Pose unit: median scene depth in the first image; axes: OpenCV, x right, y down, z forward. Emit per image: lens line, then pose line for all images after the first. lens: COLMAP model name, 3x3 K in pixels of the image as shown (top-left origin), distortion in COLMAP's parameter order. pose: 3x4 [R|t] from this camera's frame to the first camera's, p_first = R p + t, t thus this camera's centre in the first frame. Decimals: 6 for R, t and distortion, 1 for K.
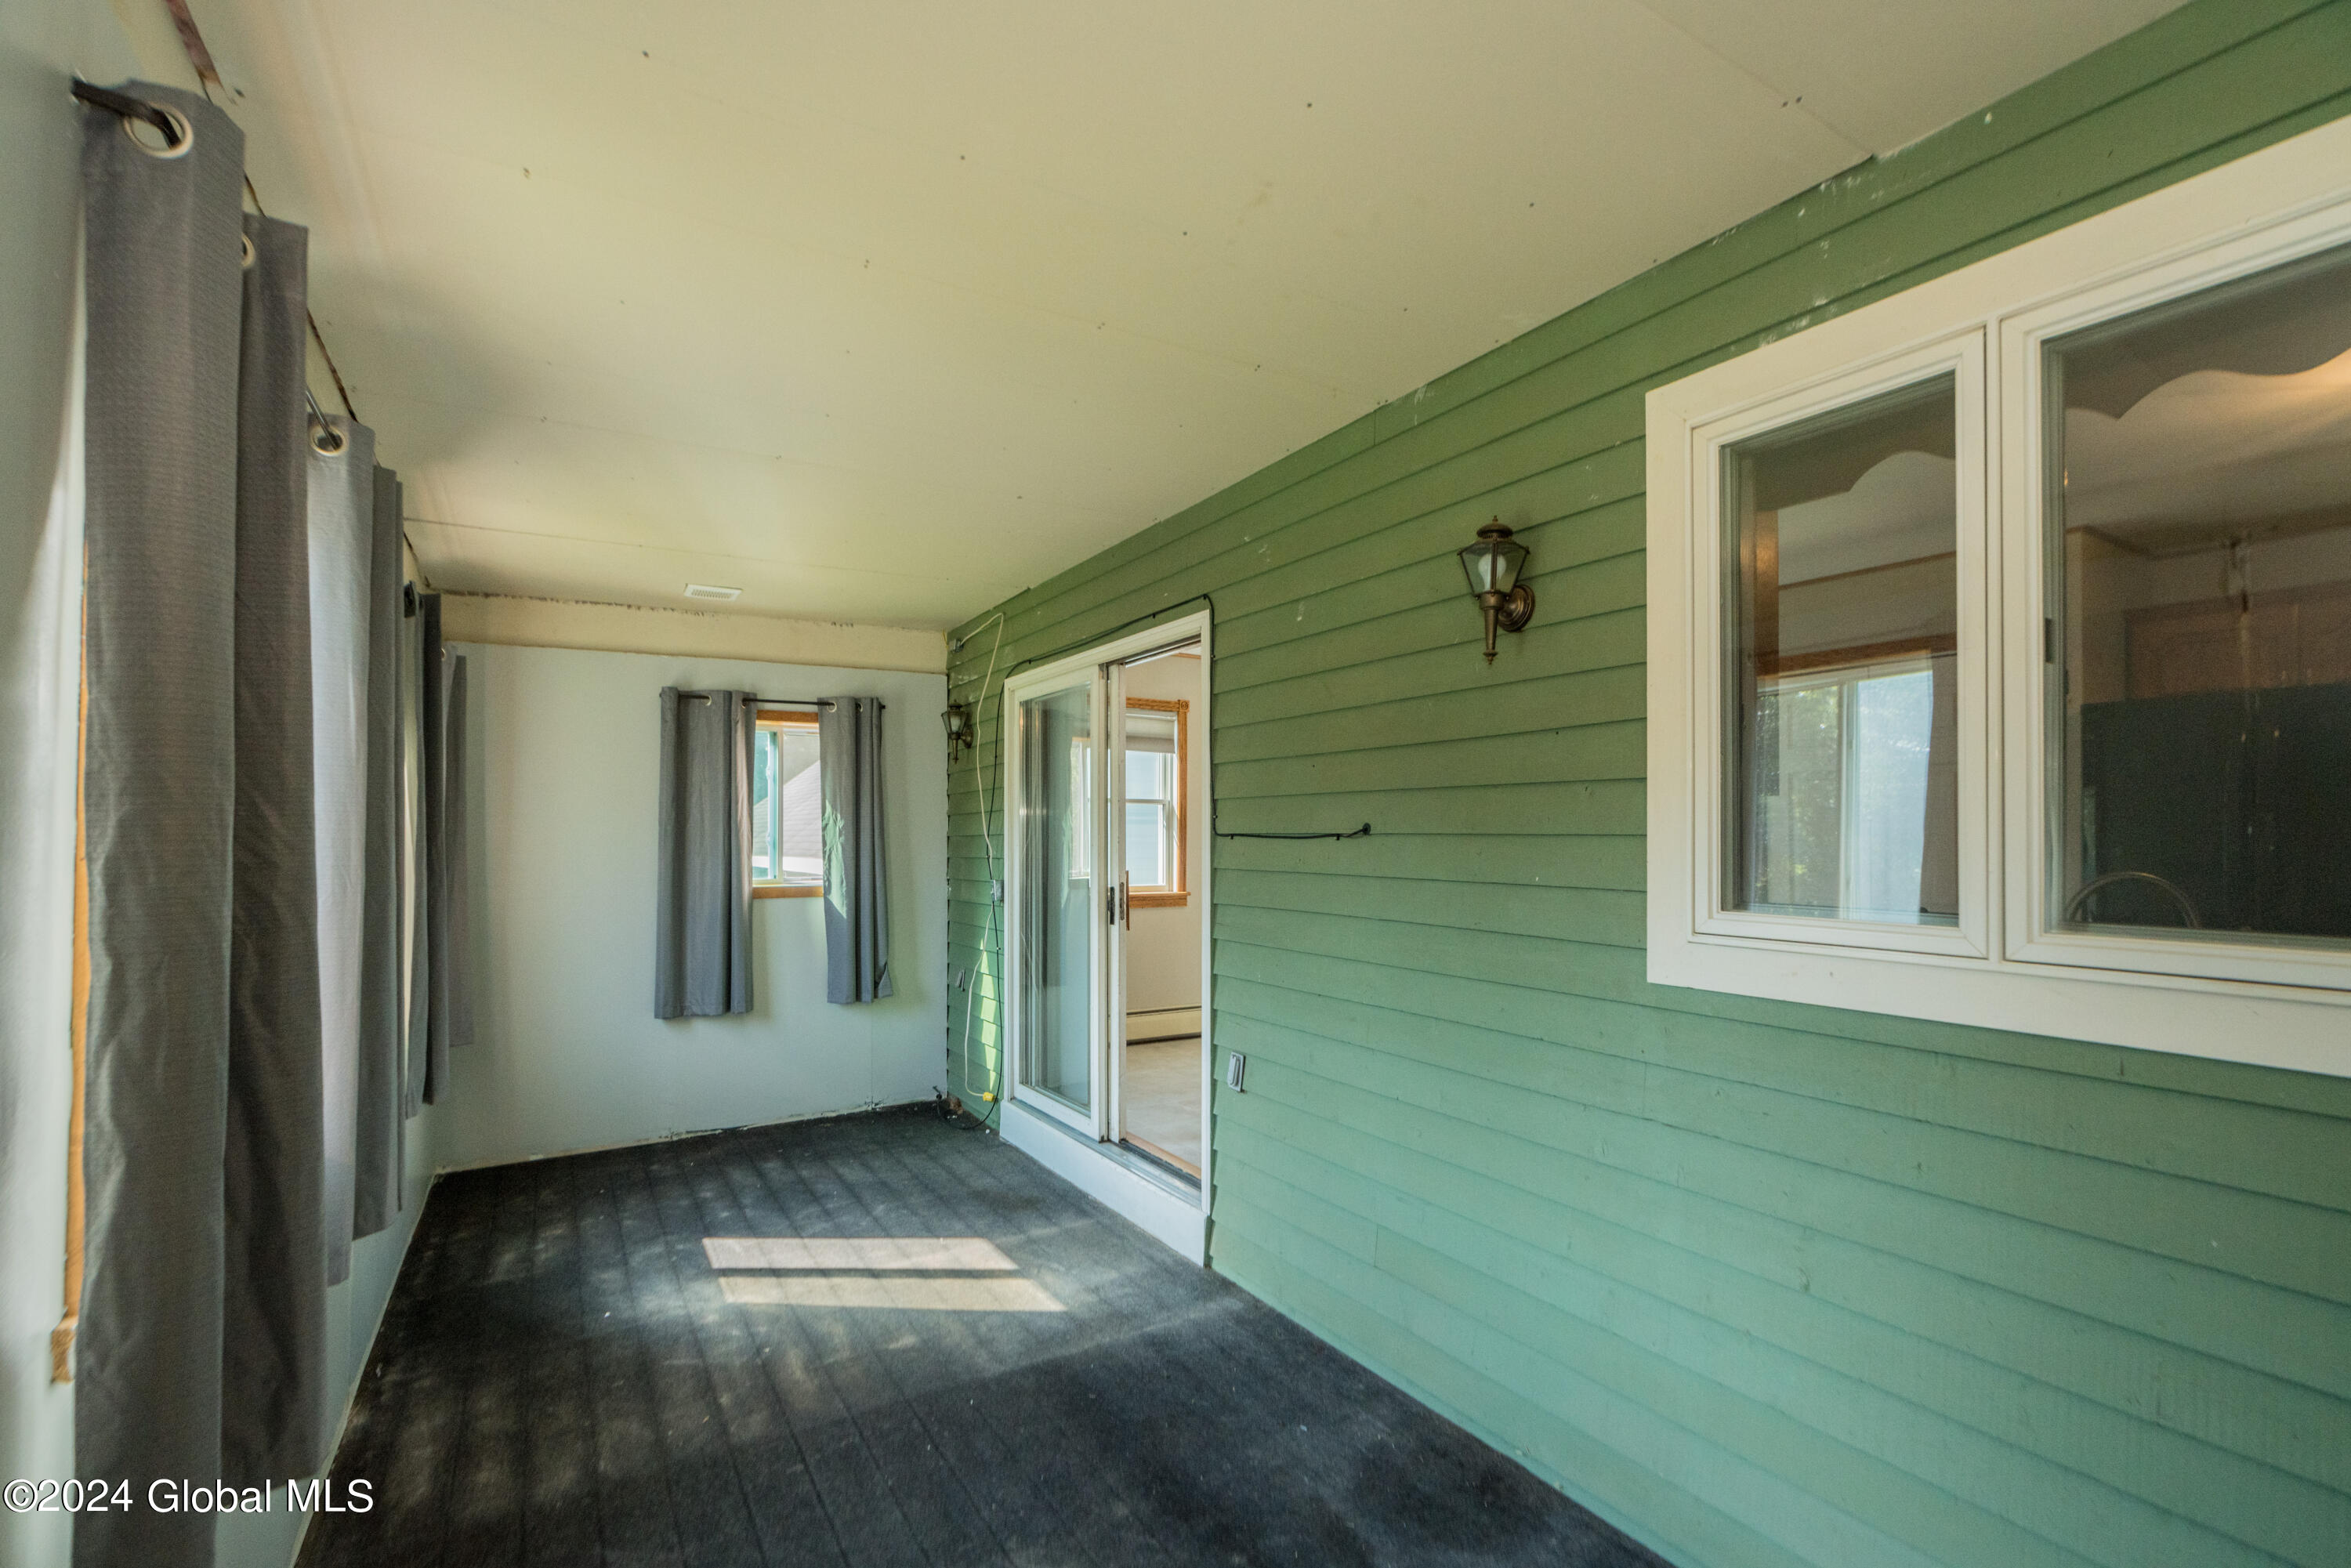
lens RADIAL K [[1064.9, 0, 1176.2], [0, 1064.9, 824.3], [0, 0, 1]] dist [-0.001815, 0.000980]
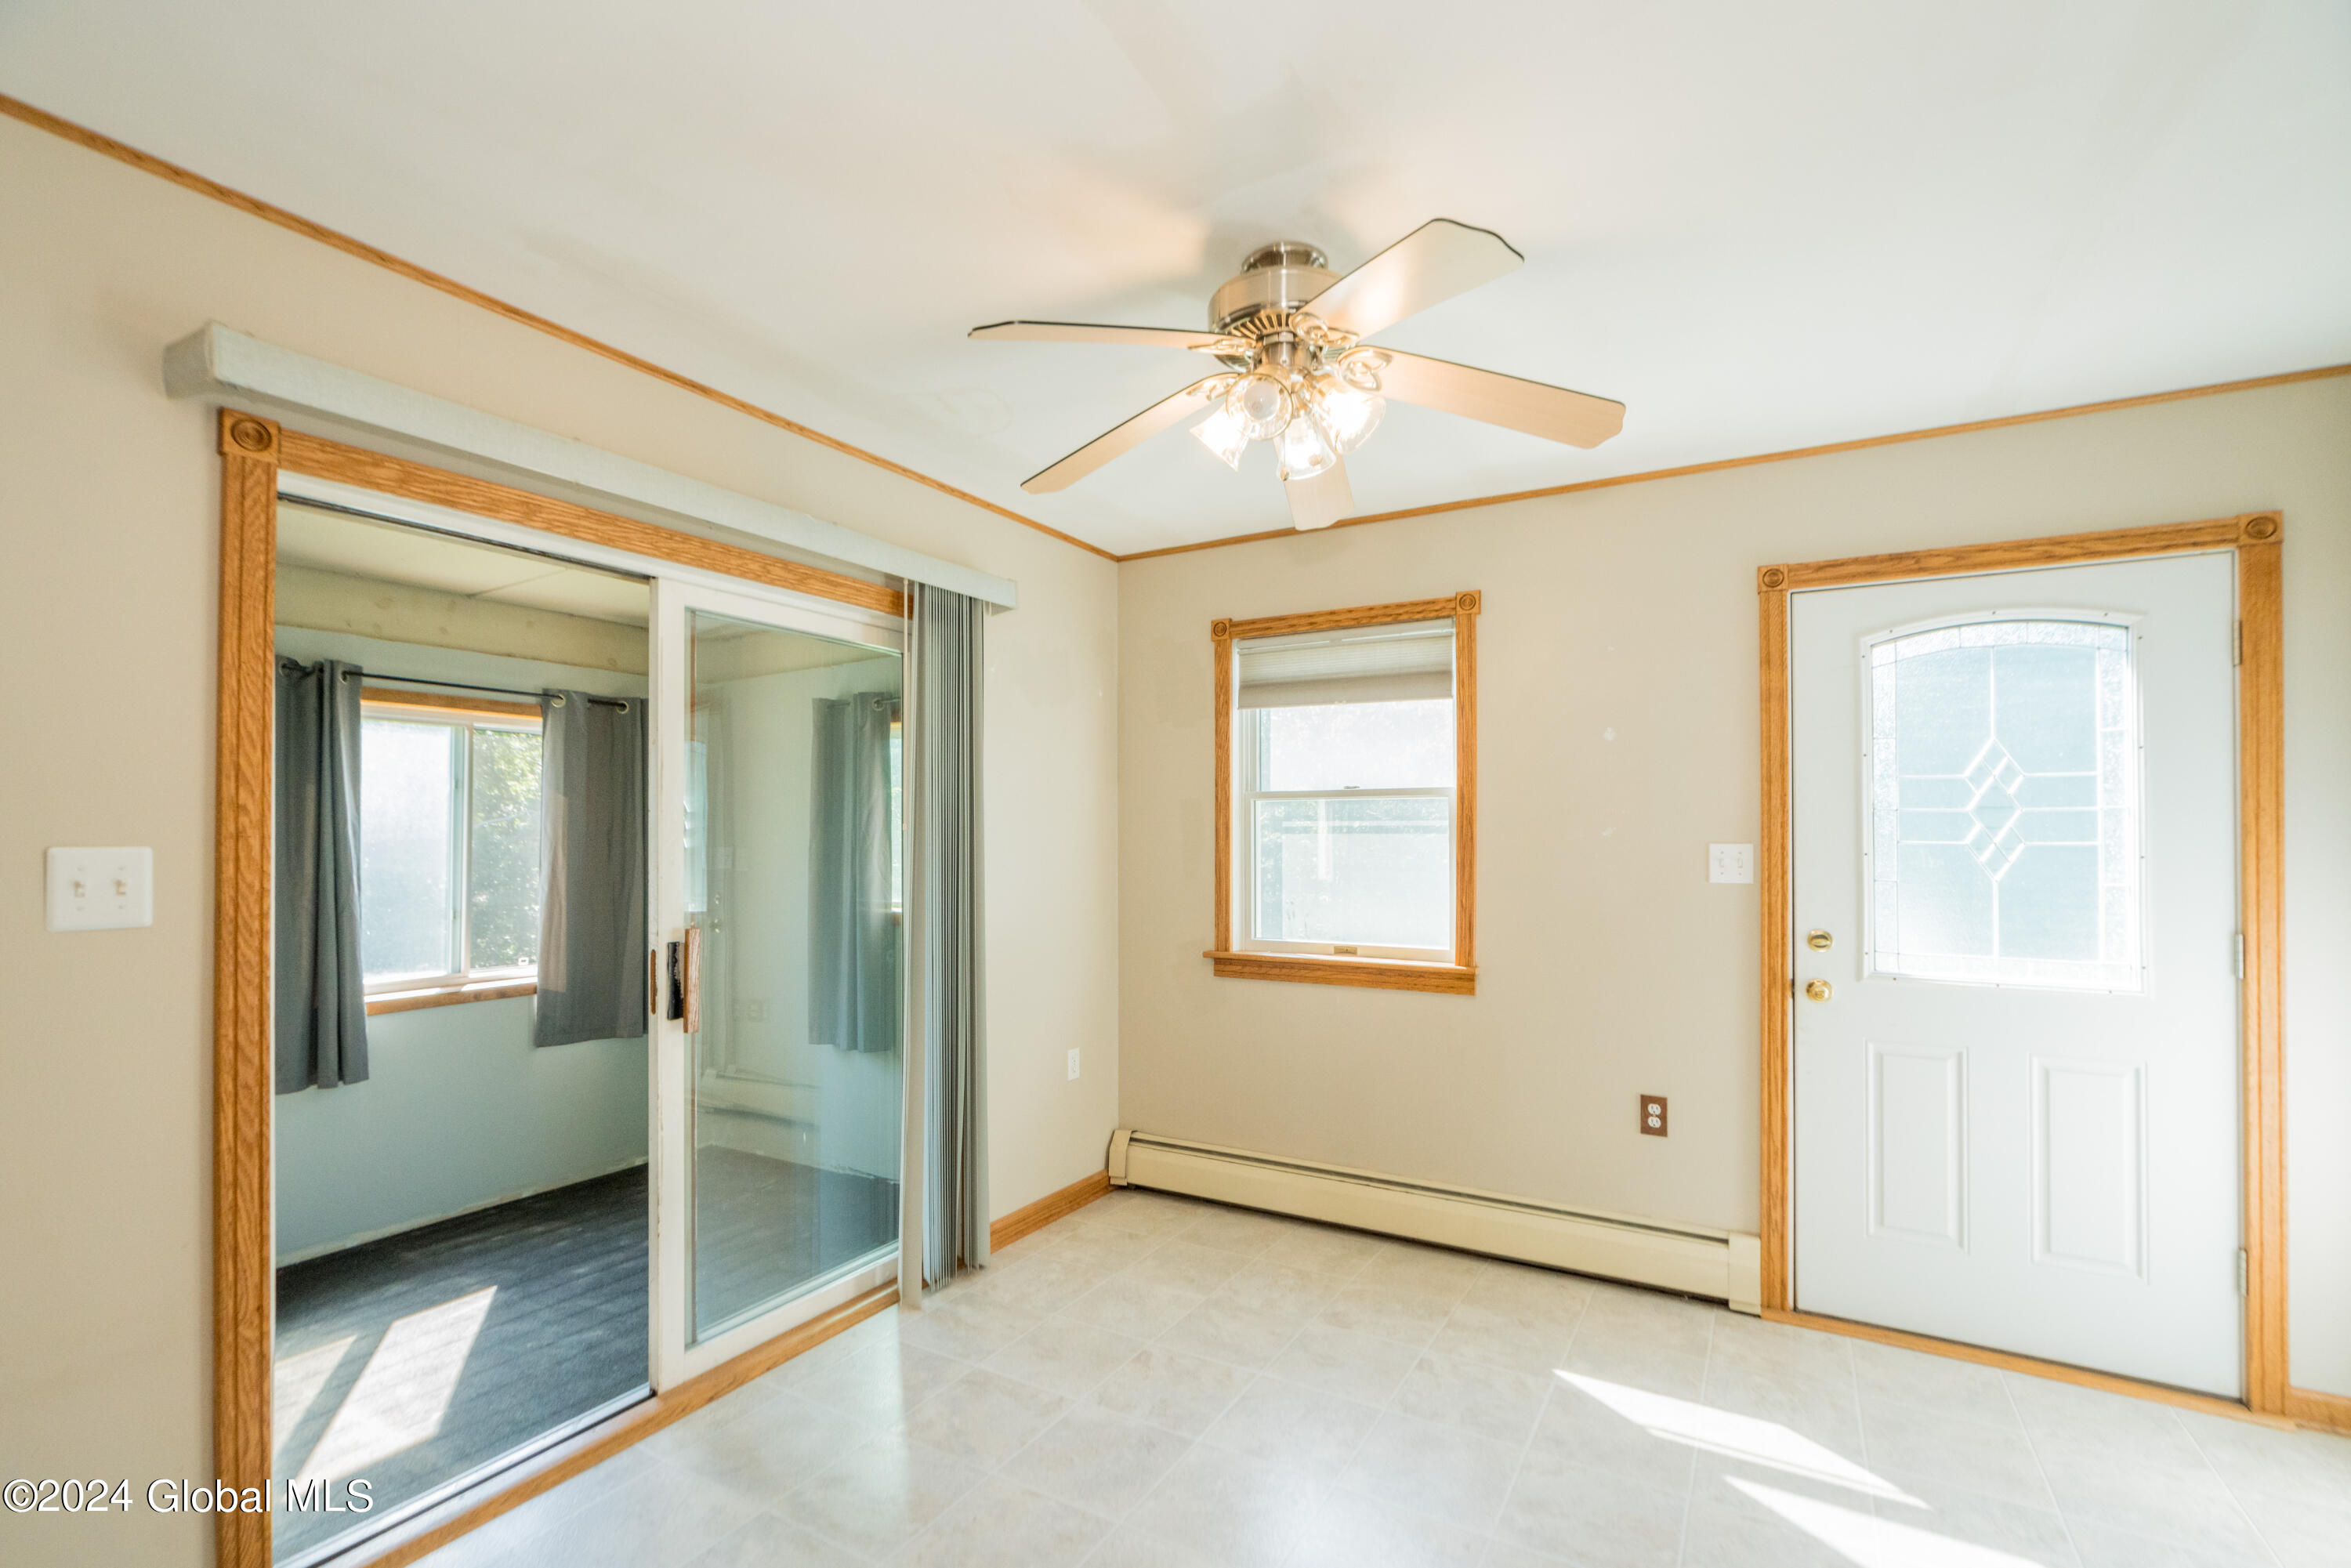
lens RADIAL K [[1058.1, 0, 1170.6], [0, 1058.1, 819.1], [0, 0, 1]] dist [-0.004234, 0.000057]
pose [[0.489425, -0.010436, -0.871983, 0.624538], [0.006519, 0.999944, -0.008308, -0.006474], [0.872021, -0.001618, 0.489466, 1.029792]]
